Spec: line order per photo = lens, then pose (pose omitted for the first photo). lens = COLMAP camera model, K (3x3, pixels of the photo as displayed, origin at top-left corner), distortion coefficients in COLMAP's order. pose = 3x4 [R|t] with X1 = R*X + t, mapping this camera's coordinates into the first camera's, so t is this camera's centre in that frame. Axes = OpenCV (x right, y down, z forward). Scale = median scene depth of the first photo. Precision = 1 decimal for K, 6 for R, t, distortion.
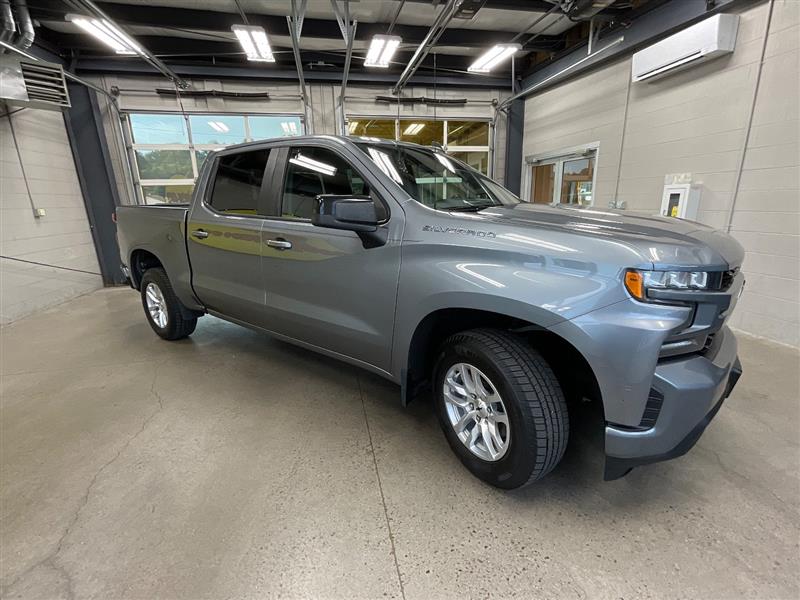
lens RADIAL K [[373.2, 0, 401.3], [0, 373.2, 299.2], [0, 0, 1]] dist [-0.000284, 0.000557]
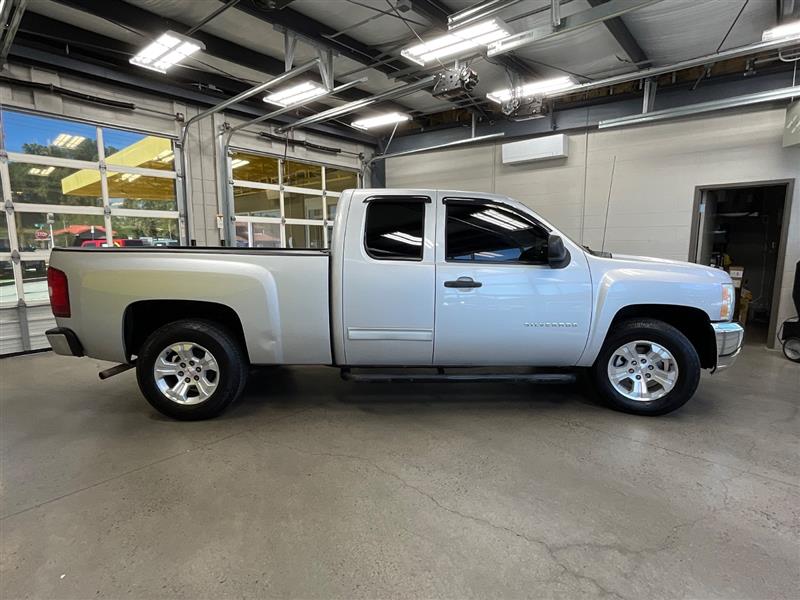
lens RADIAL K [[416.8, 0, 401.5], [0, 416.8, 299.4], [0, 0, 1]] dist [-0.002530, 0.001625]
pose [[0.802434, -0.056736, 0.594037, -0.503213], [0.136035, 0.986651, -0.089525, 0.006886], [-0.581028, 0.152648, 0.799441, 0.042406]]
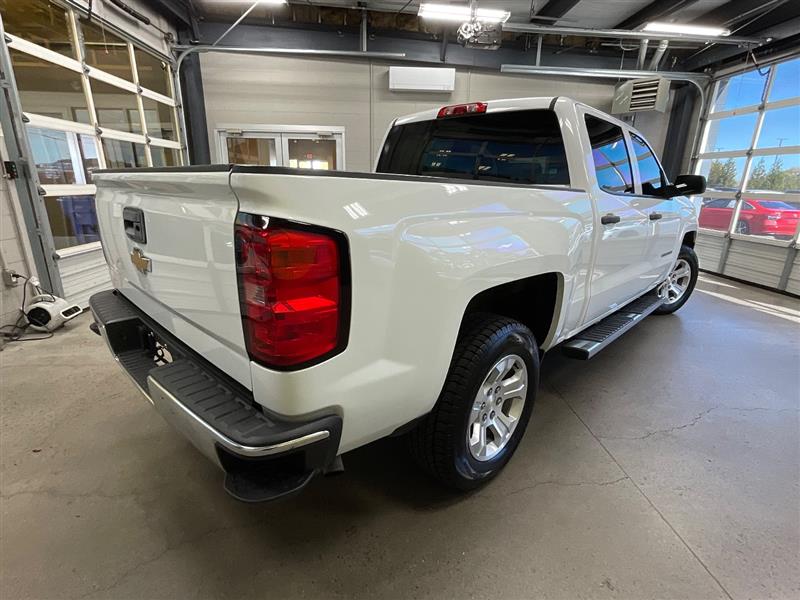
lens RADIAL K [[402.4, 0, 401.5], [0, 402.4, 299.6], [0, 0, 1]] dist [-0.000645, 0.000710]
pose [[0.148541, -0.257445, 0.954808, -0.703762], [0.231980, 0.947649, 0.219425, -0.147384], [-0.961312, 0.188902, 0.200486, 0.649589]]
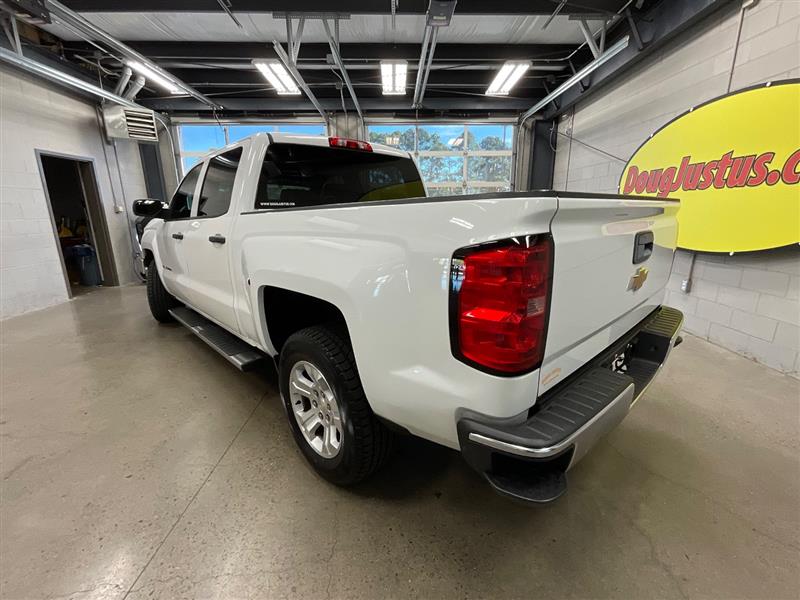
lens RADIAL K [[356.3, 0, 401.3], [0, 356.3, 299.3], [0, 0, 1]] dist [-0.000761, 0.000721]
pose [[-0.983656, -0.011765, 0.179674, -0.355350], [0.076482, 0.876070, 0.476080, -0.267841], [-0.163008, 0.482040, -0.860852, 1.110917]]
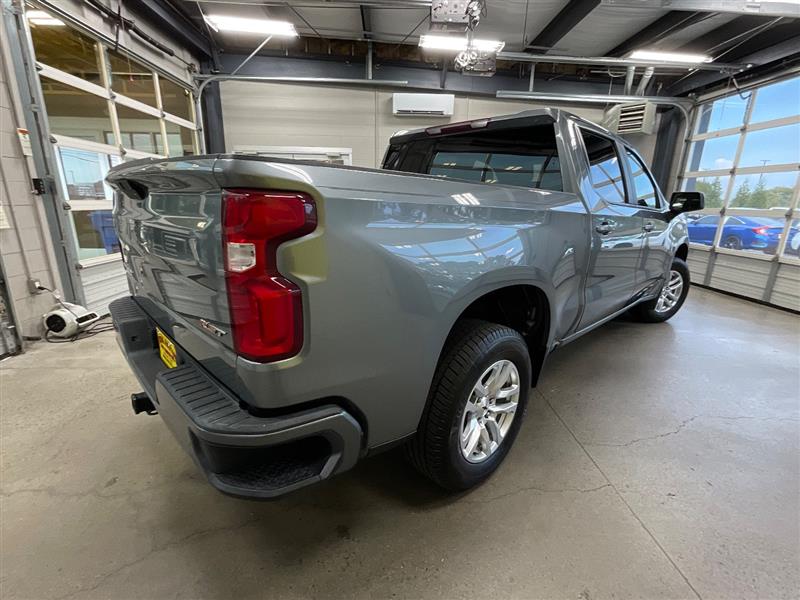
lens RADIAL K [[373.2, 0, 401.3], [0, 373.2, 299.2], [0, 0, 1]] dist [-0.000284, 0.000557]
pose [[0.169033, -0.232215, 0.957864, -0.690152], [0.230054, 0.954300, 0.190754, -0.140578], [-0.958386, 0.188117, 0.214730, 0.636238]]
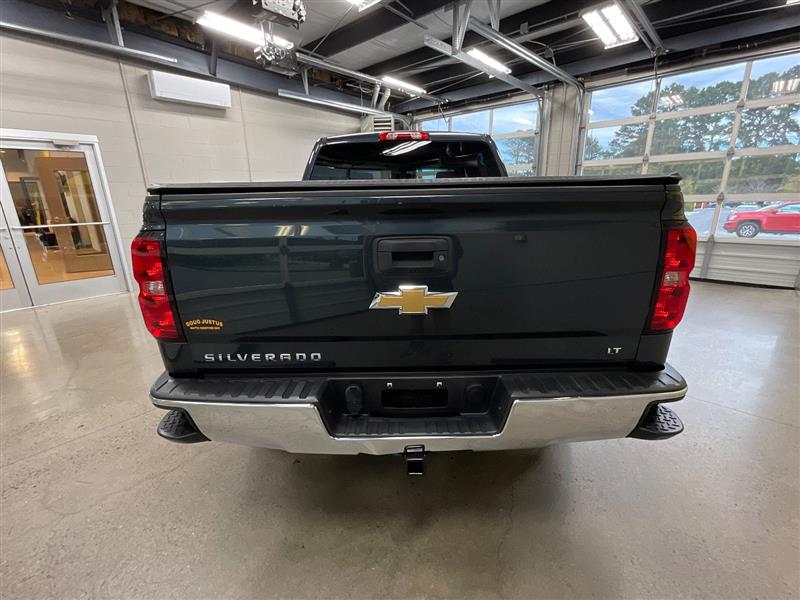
lens RADIAL K [[356.3, 0, 401.3], [0, 356.3, 299.3], [0, 0, 1]] dist [-0.000761, 0.000721]
pose [[-0.579722, -0.200691, 0.789712, -0.621245], [0.240806, 0.883702, 0.401351, -0.231236], [-0.778418, 0.422840, -0.463974, 0.939007]]
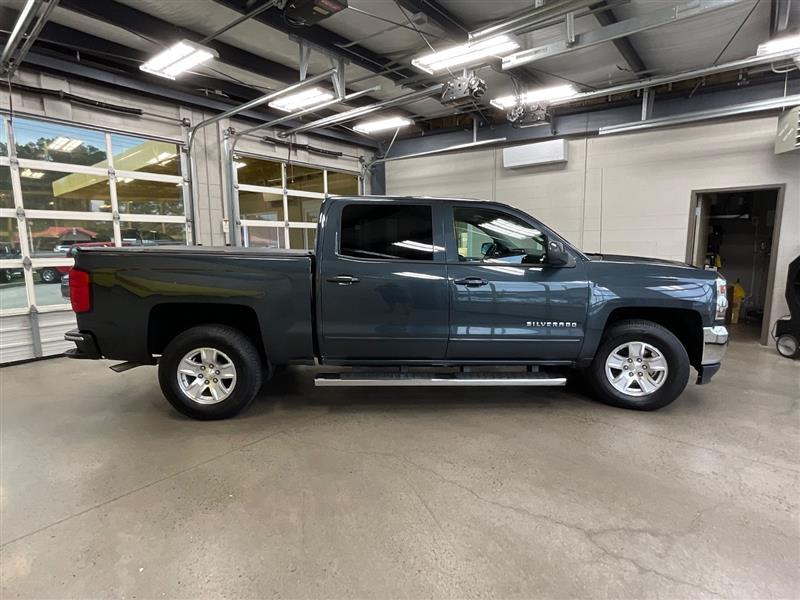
lens RADIAL K [[419.1, 0, 401.6], [0, 419.1, 299.8], [0, 0, 1]] dist [-0.001991, 0.000897]
pose [[0.785192, -0.064702, 0.615863, -0.556392], [0.147837, 0.985356, -0.084963, -0.003164], [-0.601346, 0.157760, 0.783259, 0.049466]]
